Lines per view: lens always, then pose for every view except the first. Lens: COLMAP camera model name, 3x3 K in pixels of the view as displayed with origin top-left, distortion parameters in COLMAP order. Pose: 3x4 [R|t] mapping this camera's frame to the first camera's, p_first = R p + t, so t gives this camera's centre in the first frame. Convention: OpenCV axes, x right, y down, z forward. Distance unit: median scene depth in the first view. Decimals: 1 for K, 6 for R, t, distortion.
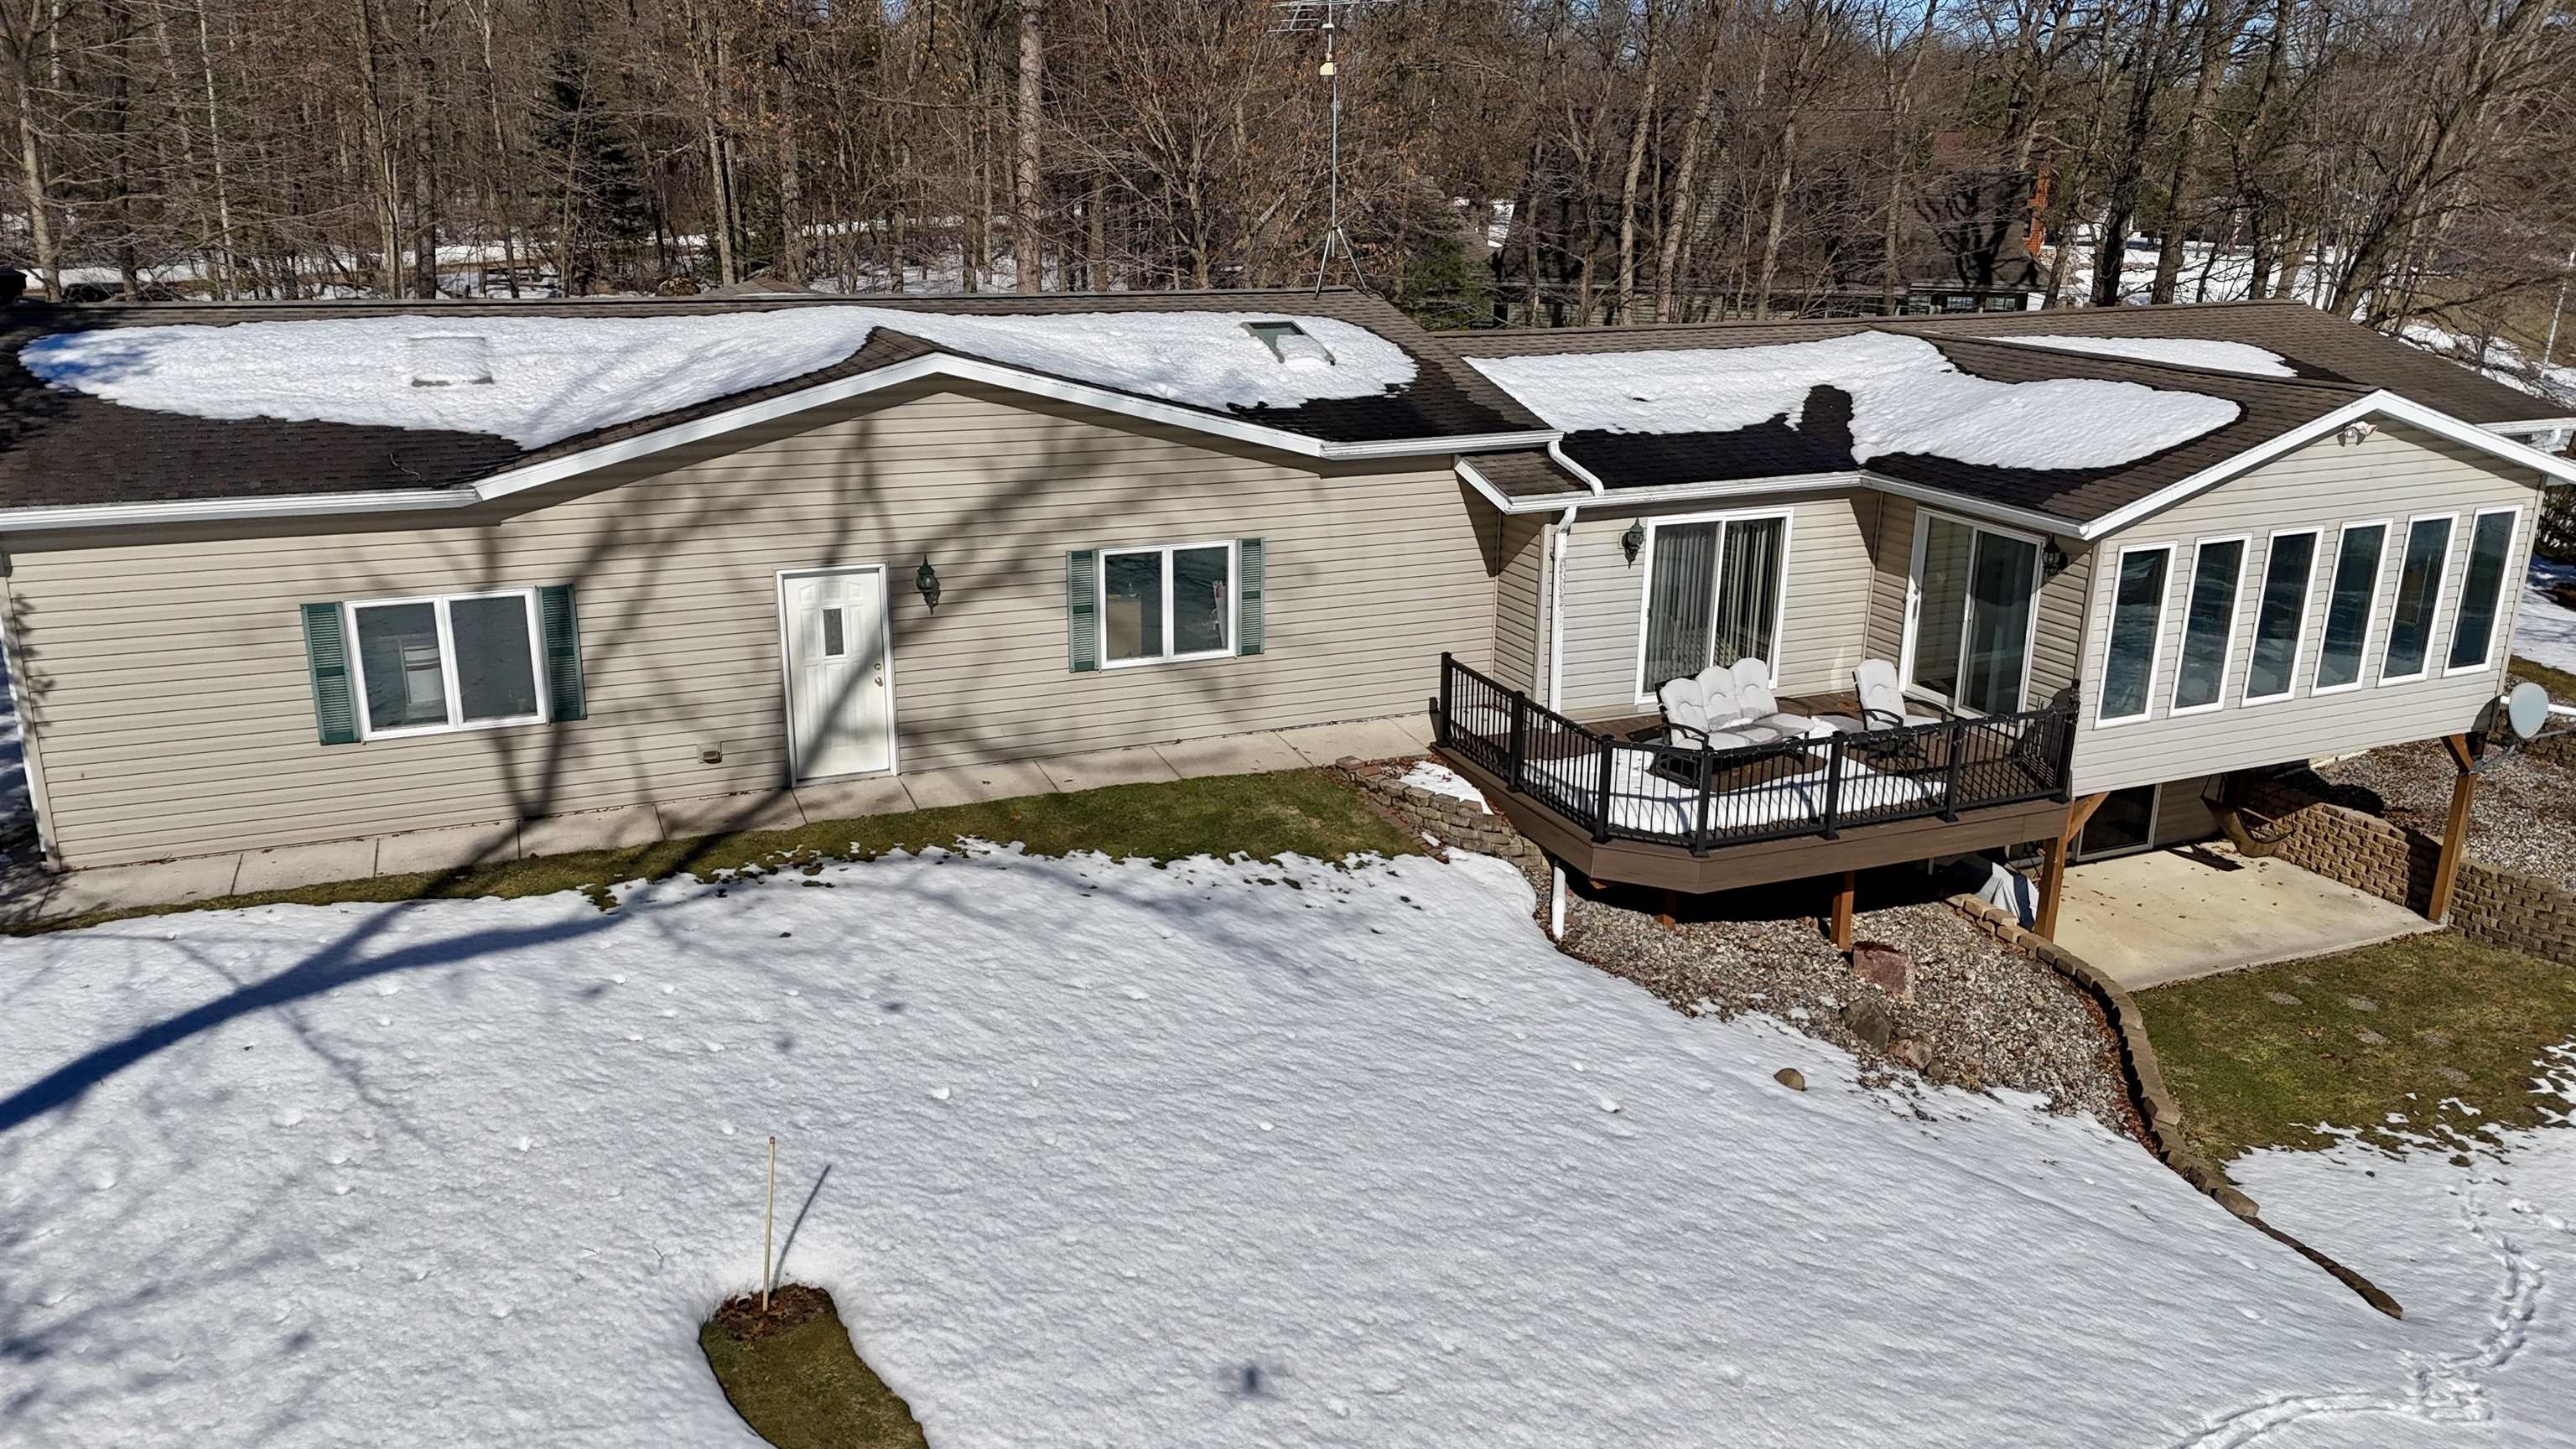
lens RADIAL K [[1881.3, 0, 1281.8], [0, 1881.3, 692.9], [0, 0, 1]] dist [0.082828, -0.077436]
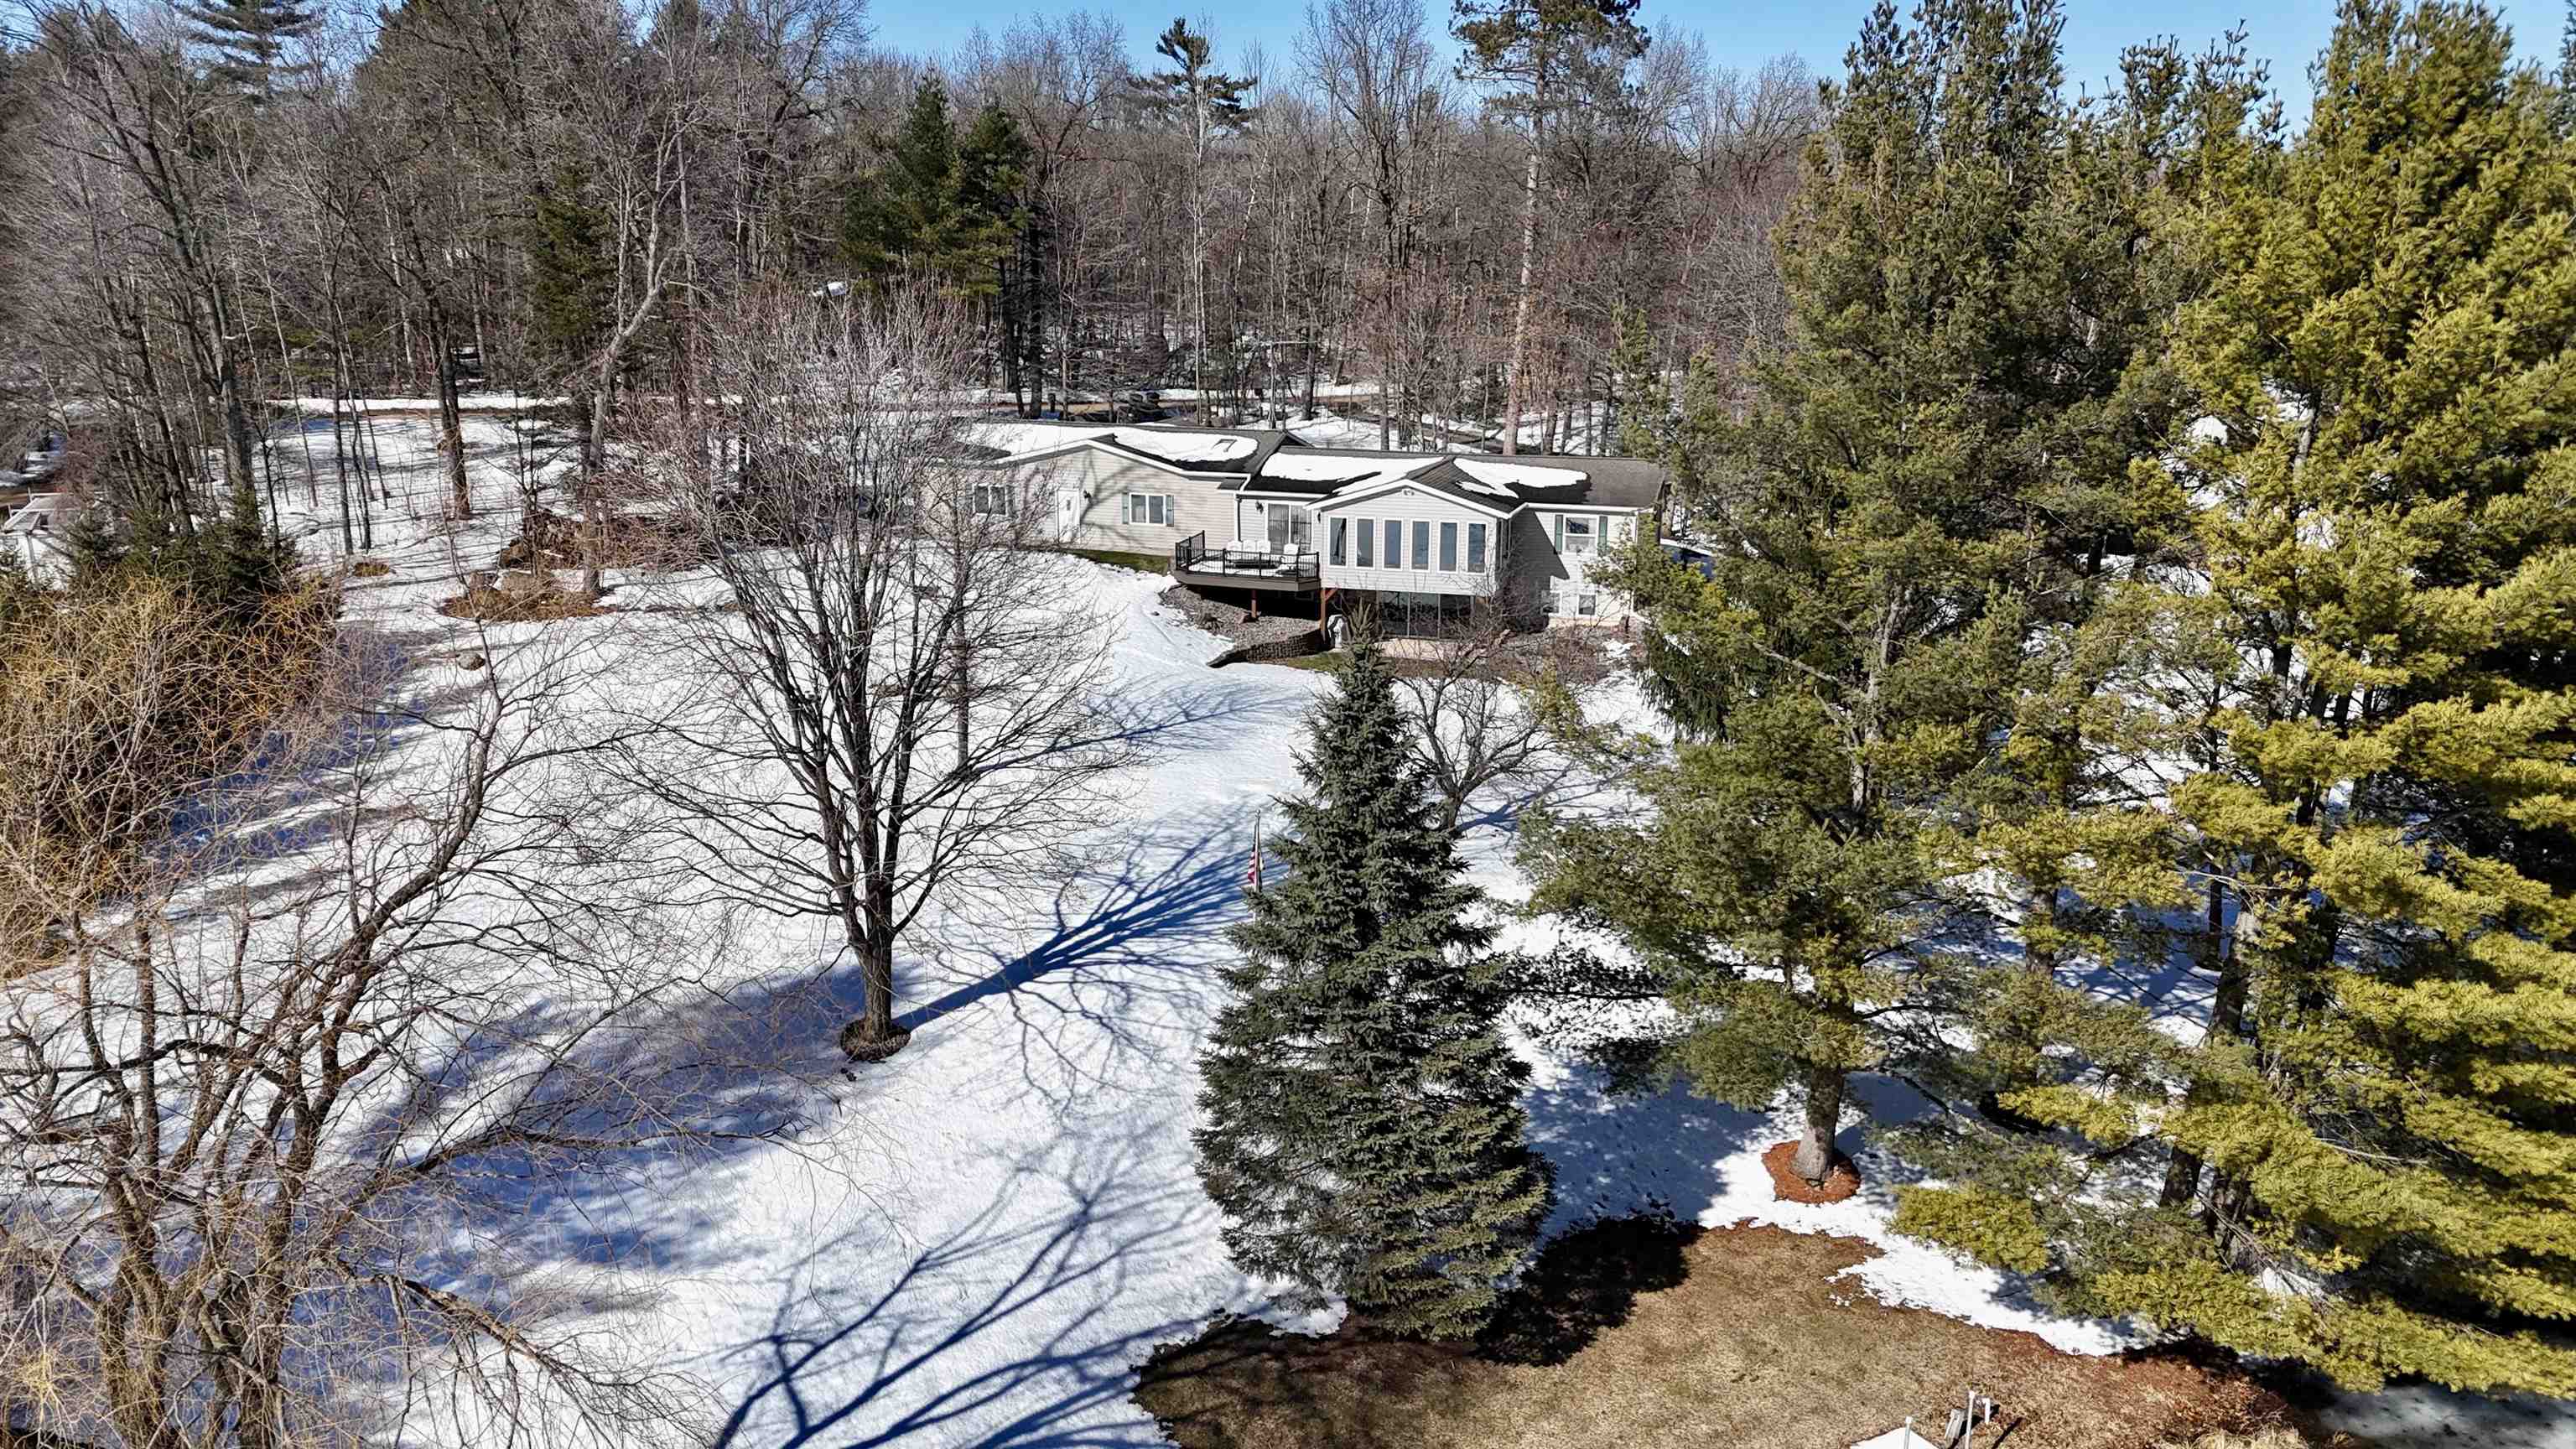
lens RADIAL K [[1850.5, 0, 1288.0], [0, 1850.5, 724.5], [0, 0, 1]] dist [0.093355, -0.084520]
pose [[0.759165, 0.156835, -0.631721, 2.765835], [-0.175353, 0.983934, 0.033549, 0.217729], [0.626833, 0.085304, 0.774470, -1.798704]]
